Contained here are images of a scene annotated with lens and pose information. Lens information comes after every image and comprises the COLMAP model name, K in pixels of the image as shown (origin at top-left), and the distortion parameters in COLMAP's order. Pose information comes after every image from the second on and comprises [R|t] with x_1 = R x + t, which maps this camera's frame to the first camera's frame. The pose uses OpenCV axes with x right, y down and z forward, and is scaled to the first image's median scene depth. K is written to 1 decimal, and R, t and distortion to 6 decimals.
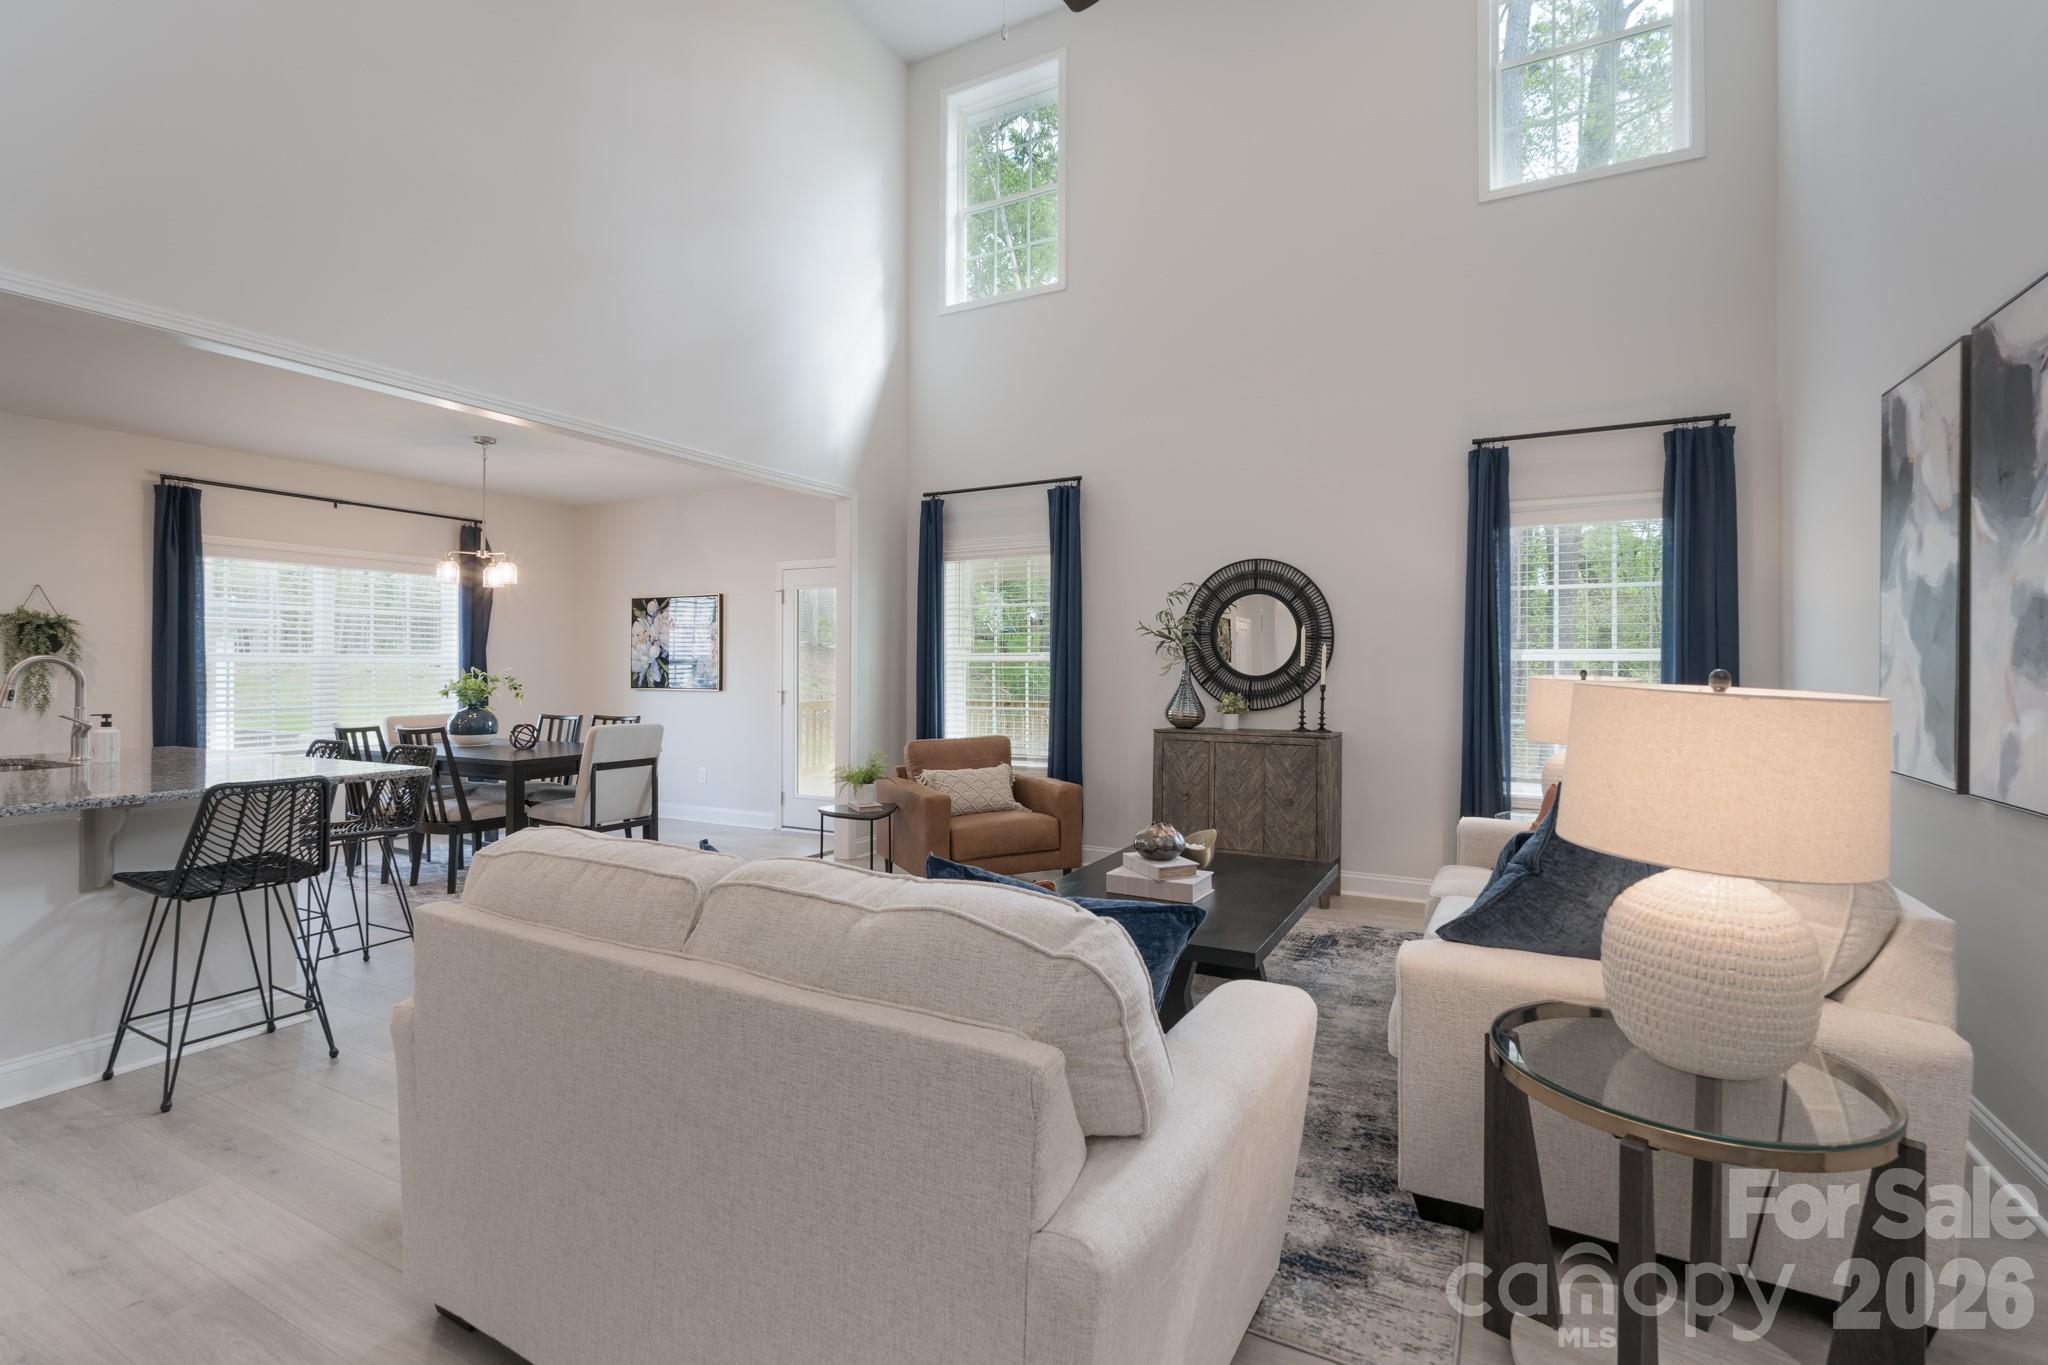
lens RADIAL K [[930.1, 0, 1010.3], [0, 930.1, 667.0], [0, 0, 1]] dist [0.003076, -0.000076]
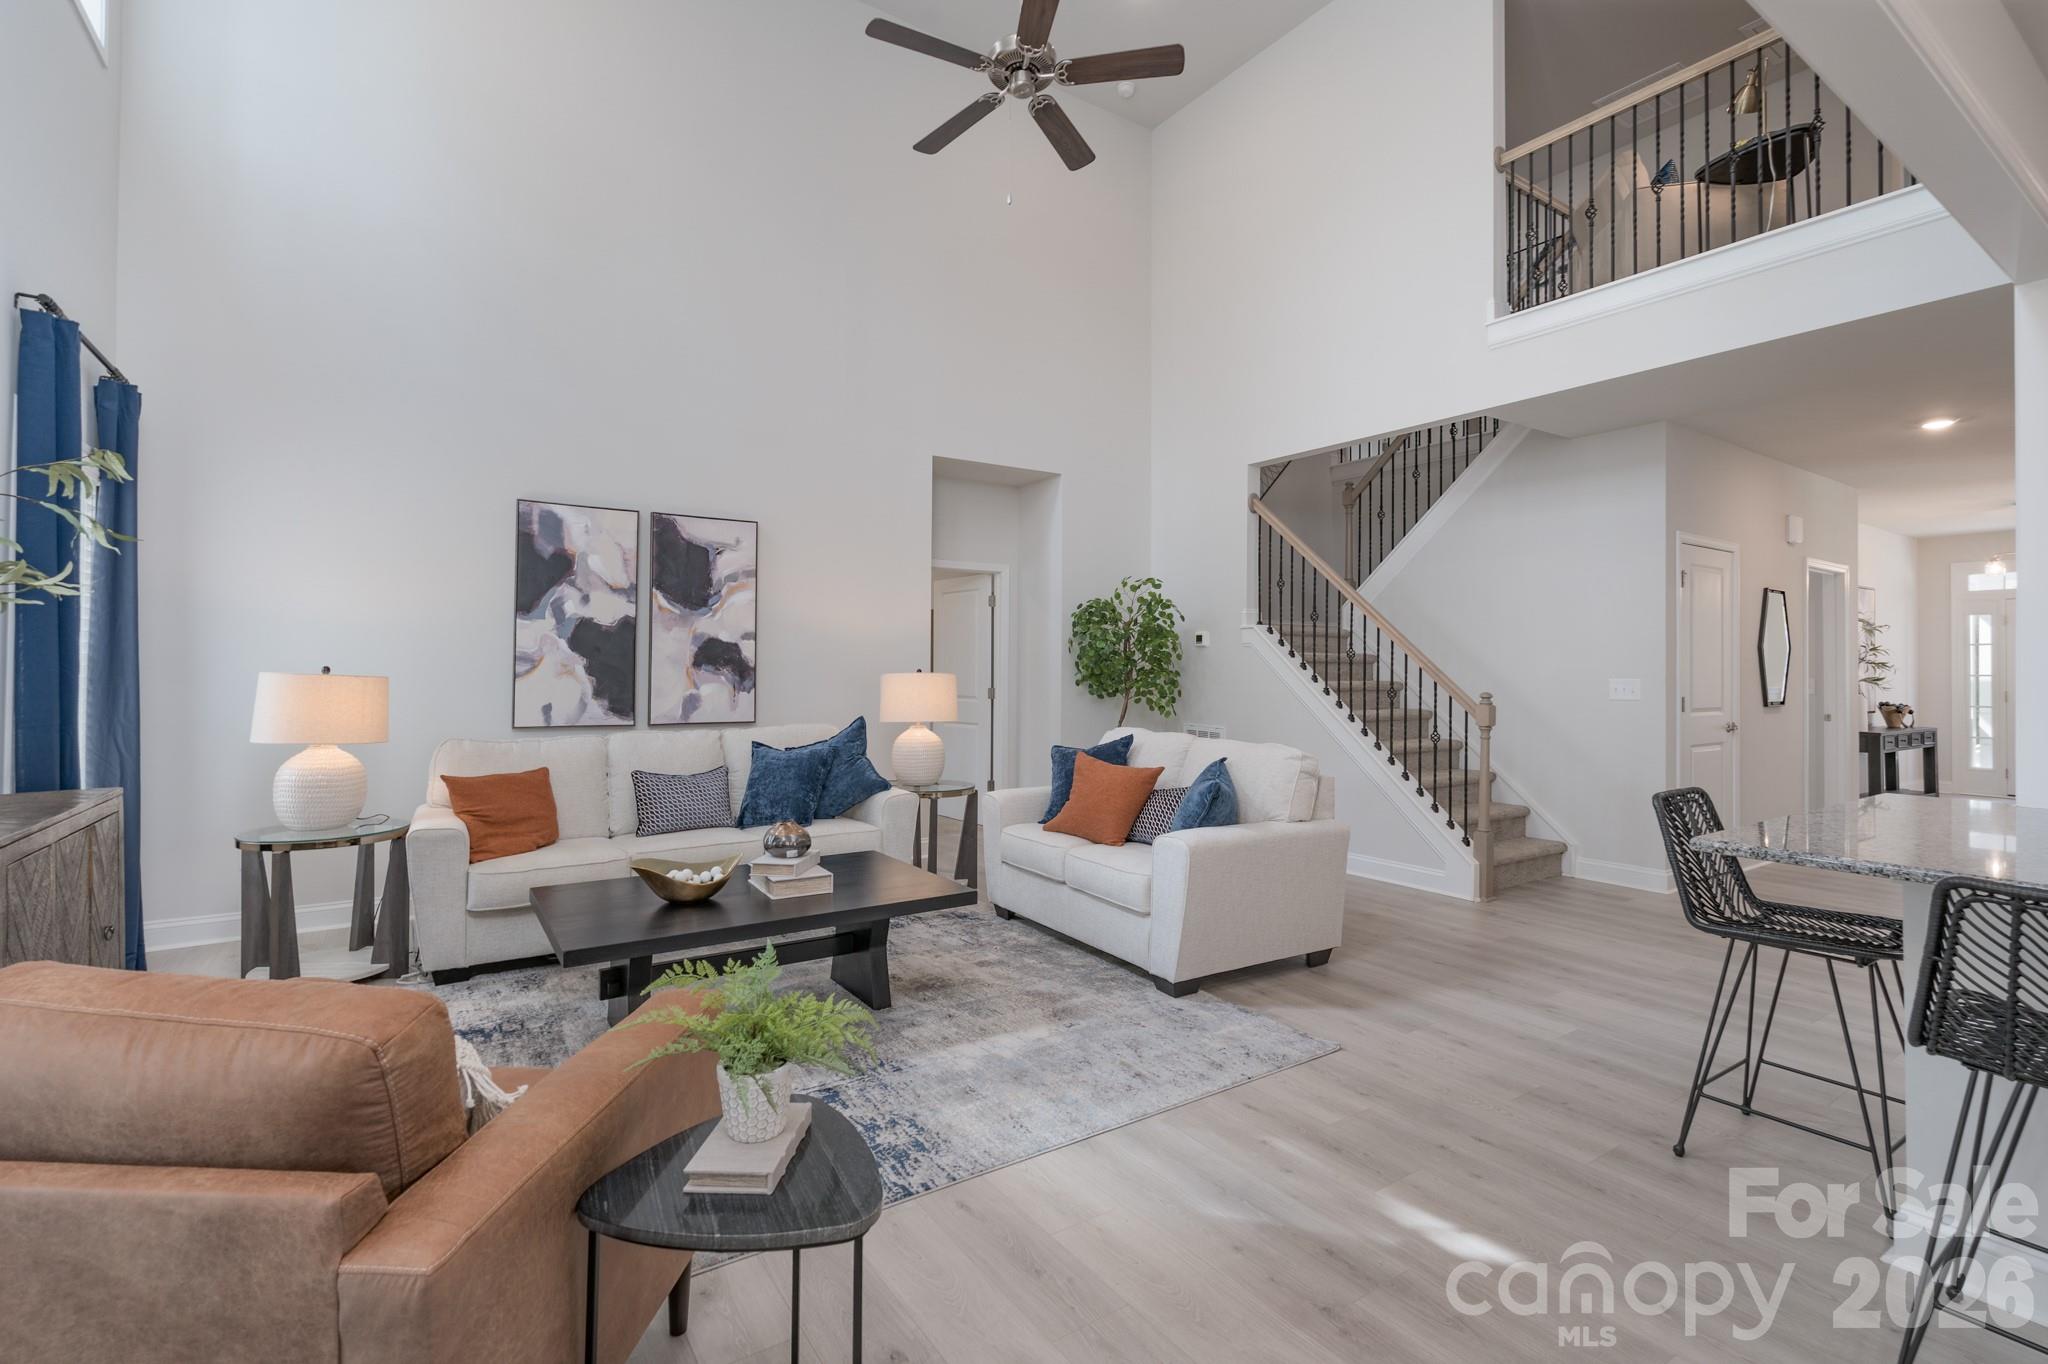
lens RADIAL K [[930.1, 0, 1011.0], [0, 930.1, 673.3], [0, 0, 1]] dist [0.003076, -0.000076]
pose [[-0.876762, -0.011046, 0.480797, -0.336025], [-0.009426, 0.999939, 0.005784, -0.001891], [-0.480831, 0.000539, -0.876813, 1.105330]]
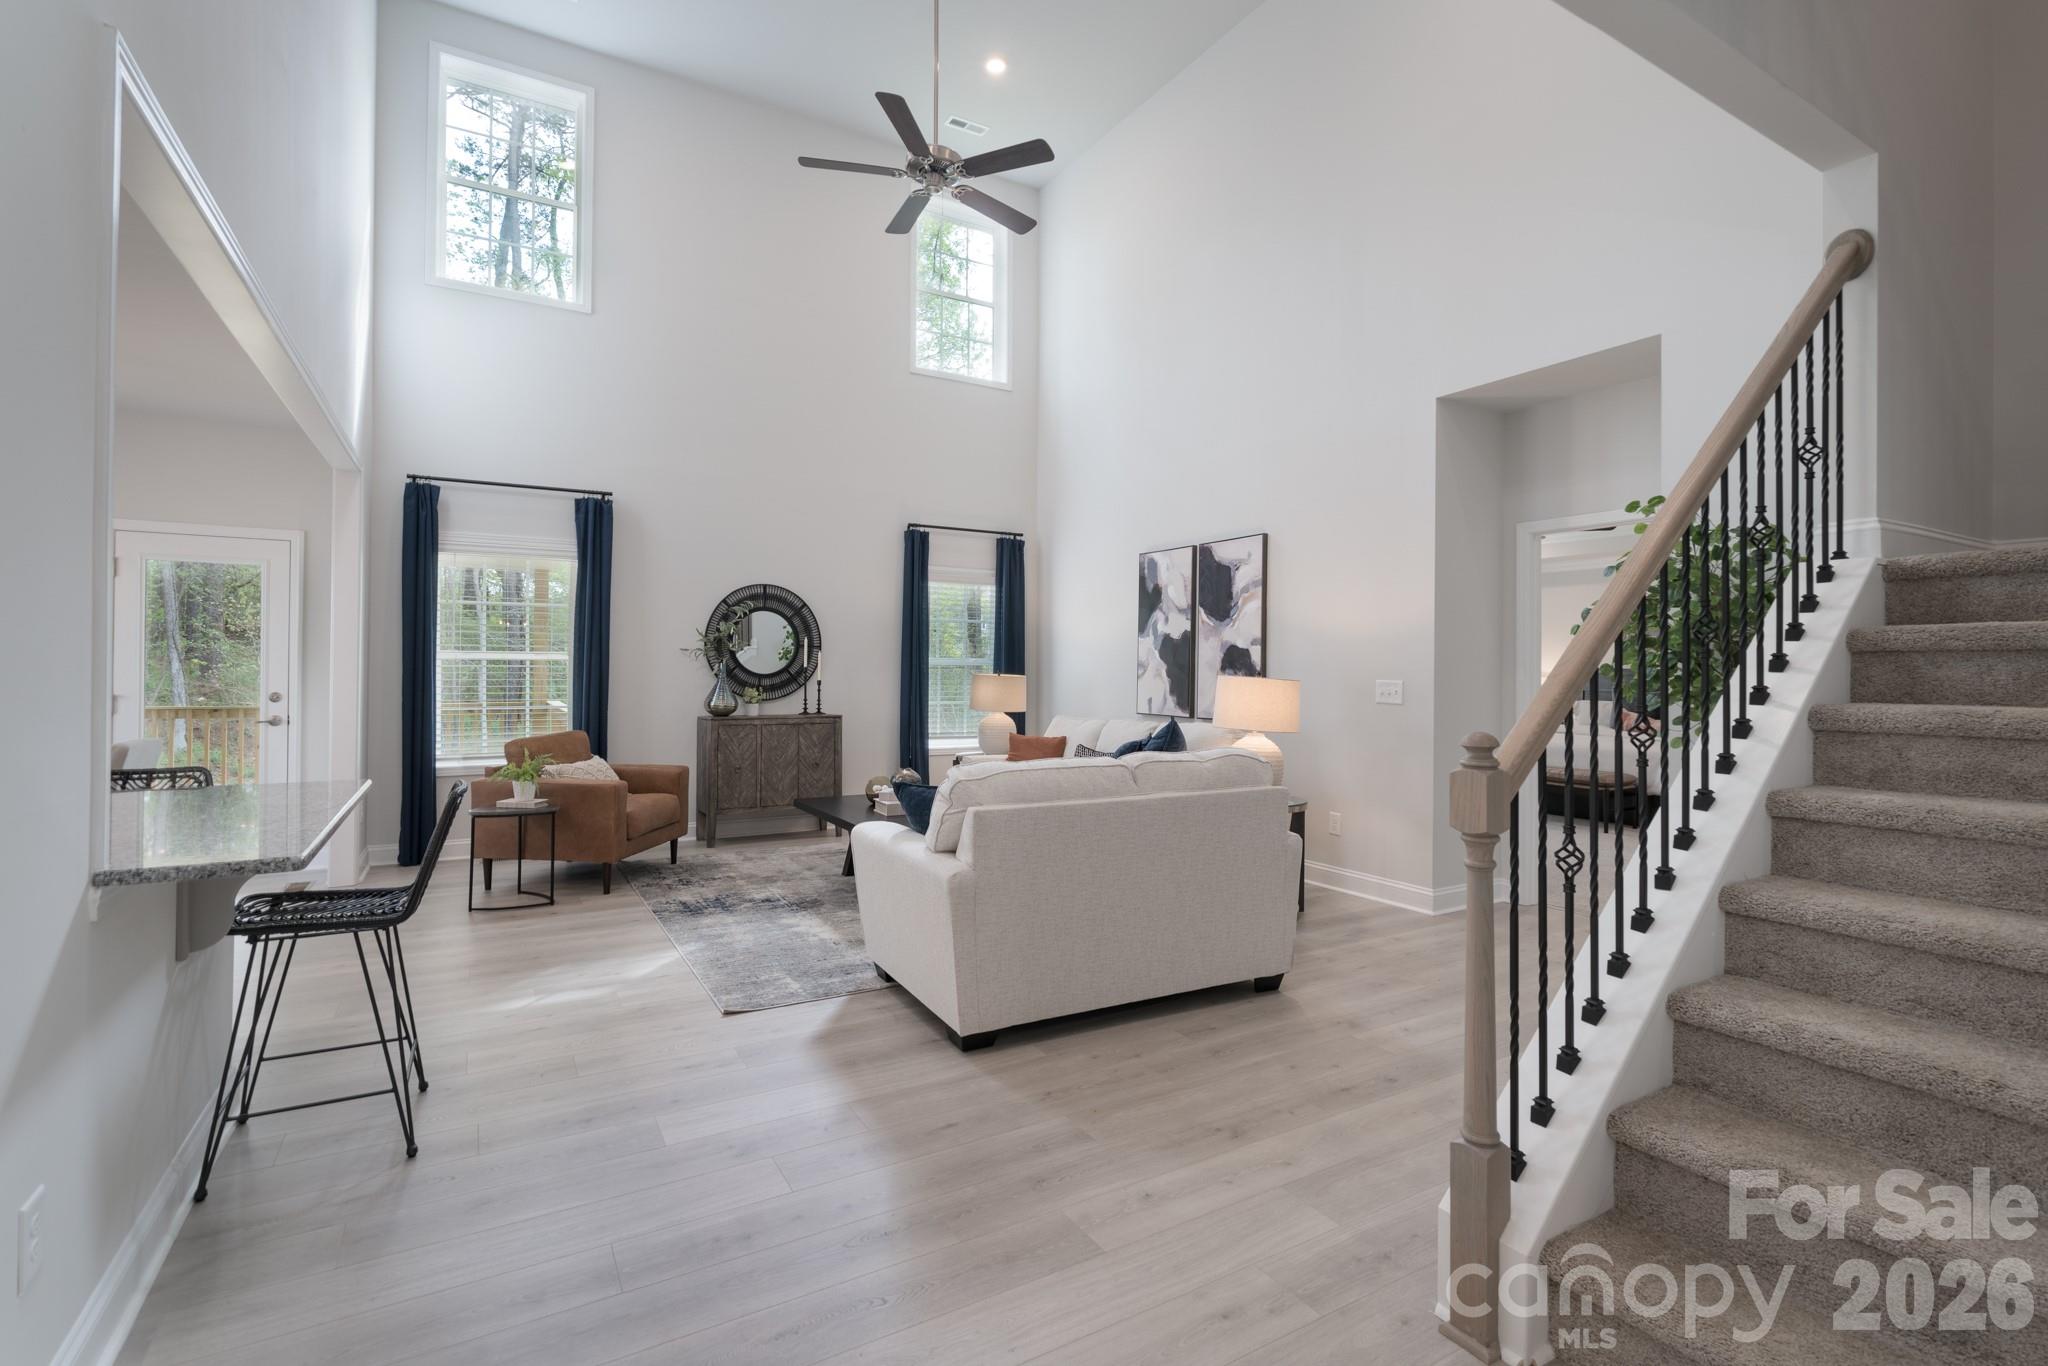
lens RADIAL K [[930.1, 0, 1013.0], [0, 930.1, 667.0], [0, 0, 1]] dist [0.003076, -0.000076]
pose [[0.534292, 0.003869, 0.845291, -0.664563], [-0.007044, 0.999975, -0.000125, -0.002412], [-0.845271, -0.005888, 0.534306, 0.009814]]
